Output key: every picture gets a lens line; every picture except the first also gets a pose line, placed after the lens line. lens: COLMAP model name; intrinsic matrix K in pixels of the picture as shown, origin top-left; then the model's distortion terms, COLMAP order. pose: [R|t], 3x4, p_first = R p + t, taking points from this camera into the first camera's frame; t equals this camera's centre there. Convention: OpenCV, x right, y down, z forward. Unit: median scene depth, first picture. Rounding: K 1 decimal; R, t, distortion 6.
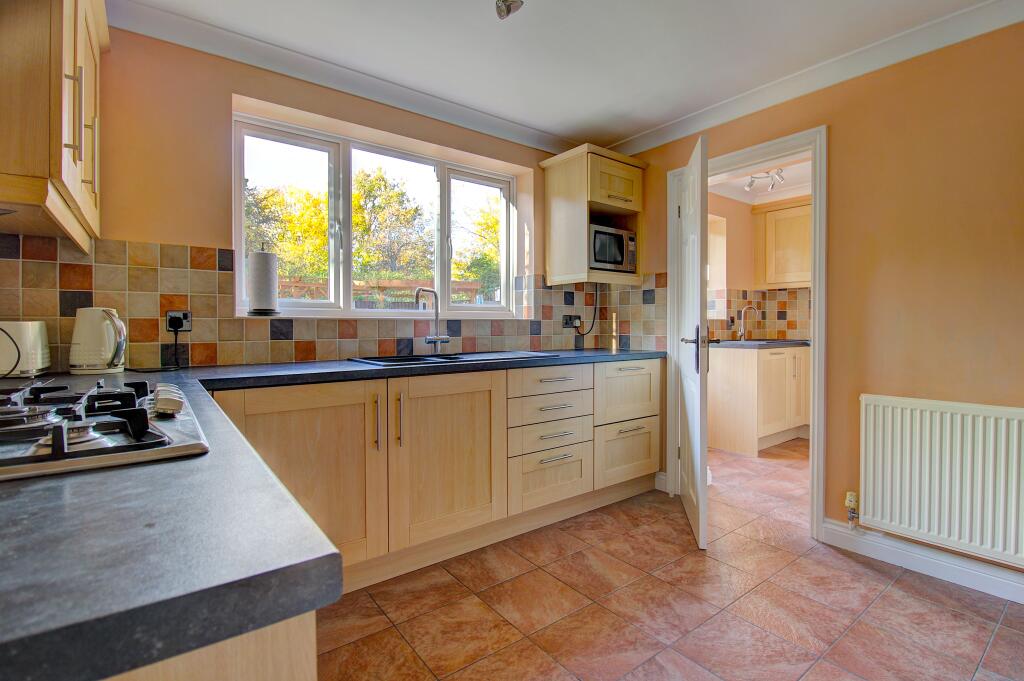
lens RADIAL K [[482.8, 0, 522.5], [0, 482.8, 331.4], [0, 0, 1]] dist [-0.002444, -0.009235]
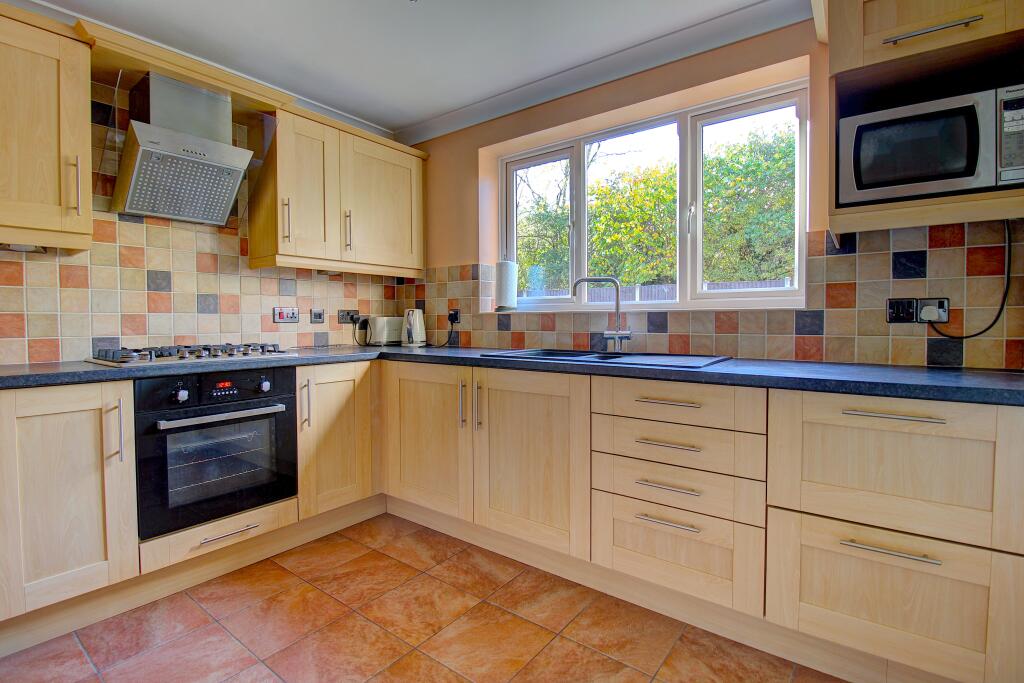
lens RADIAL K [[482.8, 0, 522.5], [0, 482.8, 332.4], [0, 0, 1]] dist [-0.002444, -0.009235]
pose [[0.262556, 0.026233, -0.964560, 0.751759], [-0.011021, 0.999647, 0.024187, -0.008507], [0.964854, 0.004280, 0.262753, 0.747321]]
